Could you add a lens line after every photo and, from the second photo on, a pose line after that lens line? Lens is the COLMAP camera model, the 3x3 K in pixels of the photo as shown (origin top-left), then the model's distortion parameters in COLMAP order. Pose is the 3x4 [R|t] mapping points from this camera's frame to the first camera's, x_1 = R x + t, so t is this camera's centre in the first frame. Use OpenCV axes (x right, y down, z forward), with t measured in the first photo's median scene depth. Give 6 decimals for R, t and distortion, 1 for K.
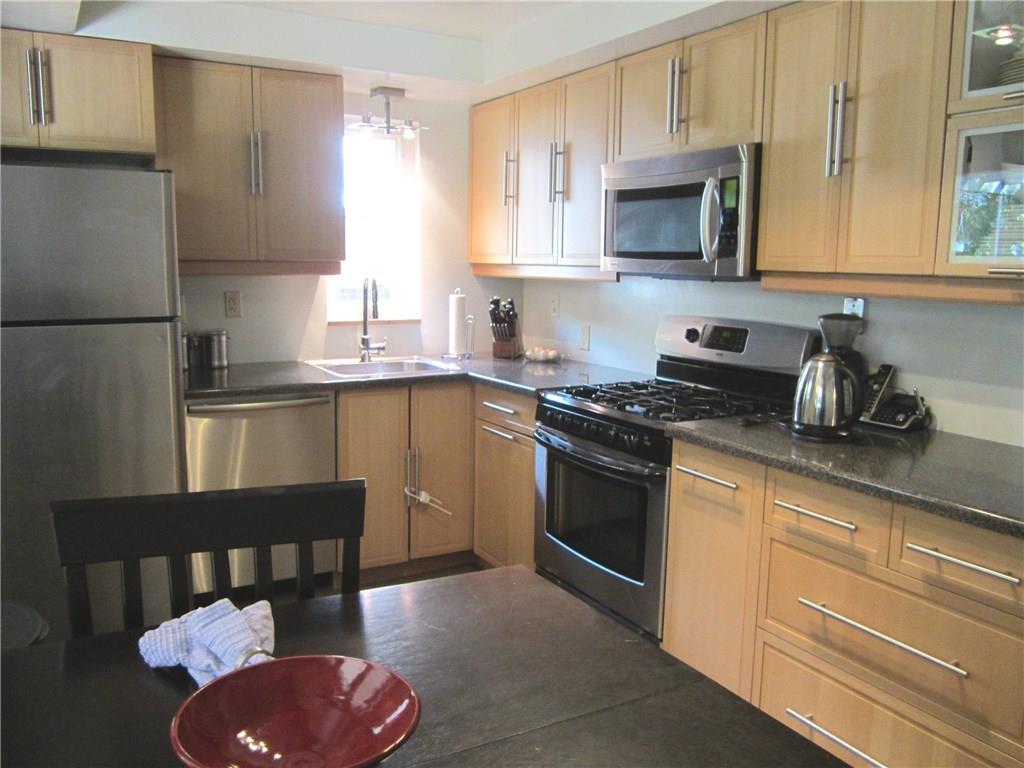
lens RADIAL K [[871.0, 0, 508.2], [0, 871.0, 382.8], [0, 0, 1]] dist [-0.016482, 0.021678]
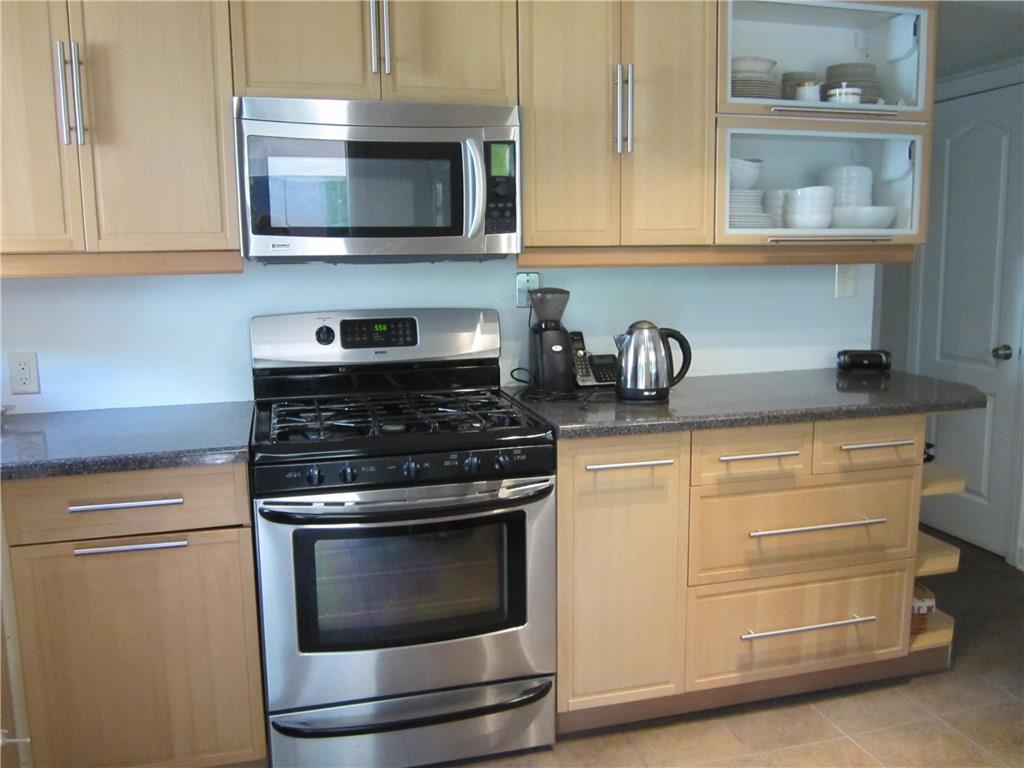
lens RADIAL K [[871.0, 0, 509.8], [0, 871.0, 384.1], [0, 0, 1]] dist [-0.016482, 0.021678]
pose [[0.225837, -0.159818, 0.960966, -0.689910], [0.152648, 0.980071, 0.127121, -0.116203], [-0.962131, 0.117981, 0.245732, 0.881407]]
